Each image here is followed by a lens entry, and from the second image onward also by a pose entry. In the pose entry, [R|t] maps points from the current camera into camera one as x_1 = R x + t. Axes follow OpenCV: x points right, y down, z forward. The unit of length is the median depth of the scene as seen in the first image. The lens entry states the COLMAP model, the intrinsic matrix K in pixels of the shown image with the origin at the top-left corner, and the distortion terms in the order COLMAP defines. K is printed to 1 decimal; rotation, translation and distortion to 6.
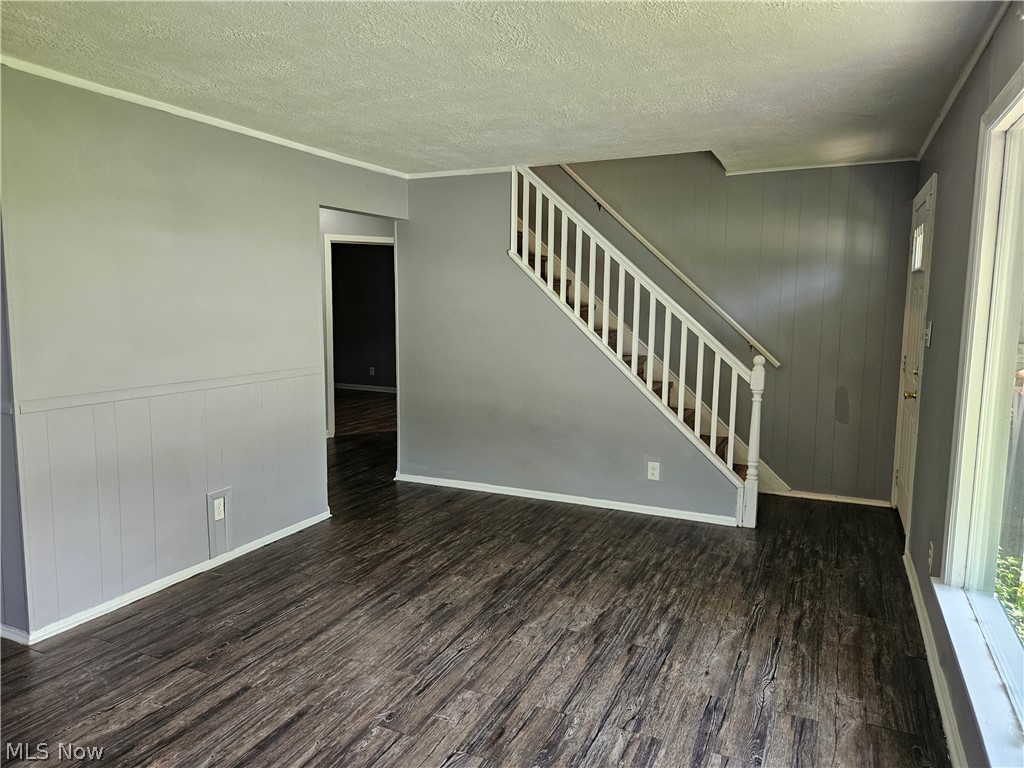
lens RADIAL K [[688.5, 0, 512.0], [0, 688.5, 384.0], [0, 0, 1]] dist [0.084233, -0.059994]
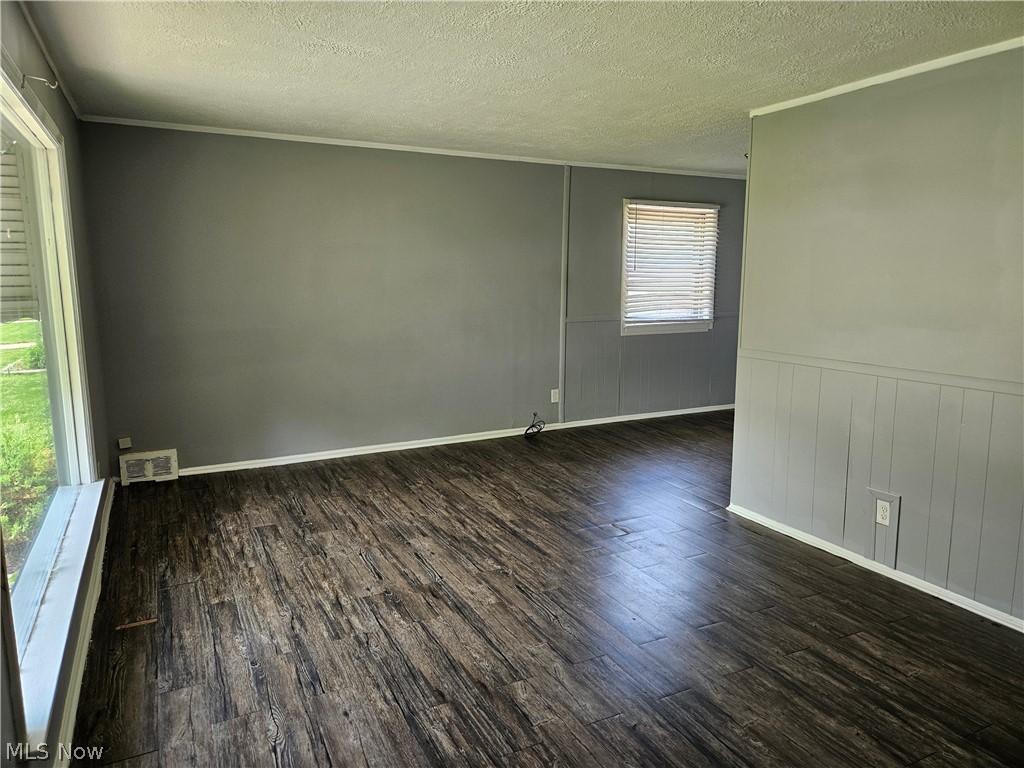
lens RADIAL K [[688.5, 0, 512.0], [0, 688.5, 384.0], [0, 0, 1]] dist [0.084233, -0.059994]
pose [[-0.613811, 0.115569, -0.780948, 0.677922], [-0.102335, 0.969233, 0.223865, -0.161017], [0.782792, 0.217329, -0.583099, 1.376138]]
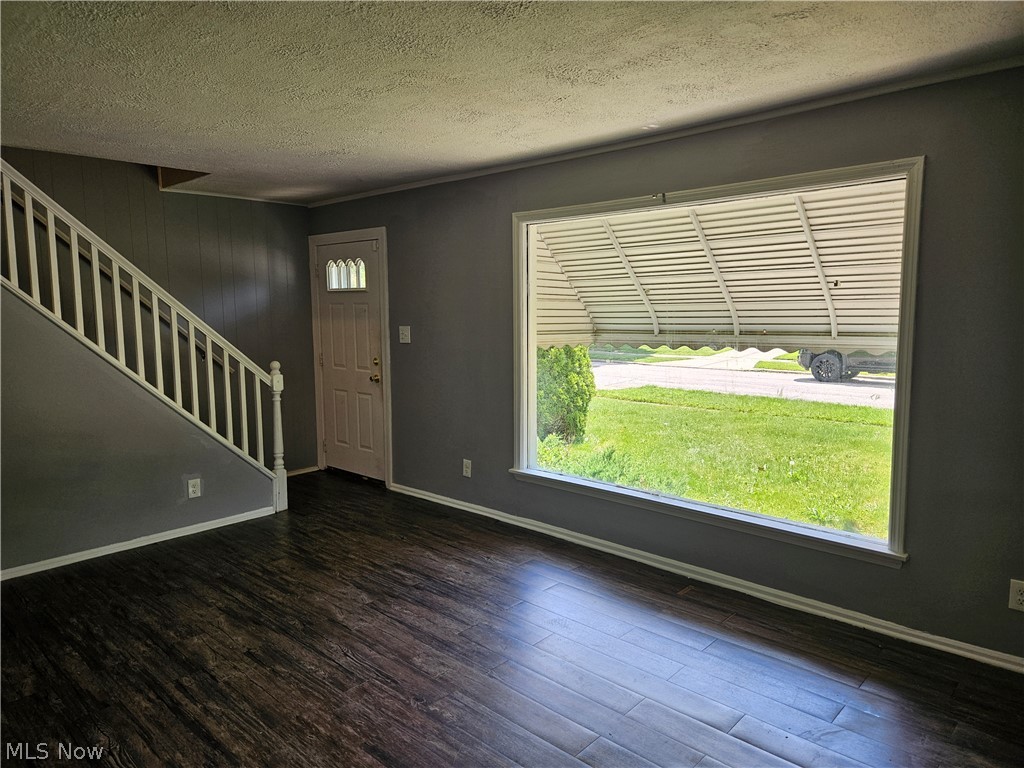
lens RADIAL K [[688.5, 0, 512.0], [0, 688.5, 384.0], [0, 0, 1]] dist [0.084233, -0.059994]
pose [[0.306849, -0.115351, 0.944742, -0.872093], [0.128381, 0.988573, 0.079005, -0.061533], [-0.943060, 0.097044, 0.318152, 0.372474]]
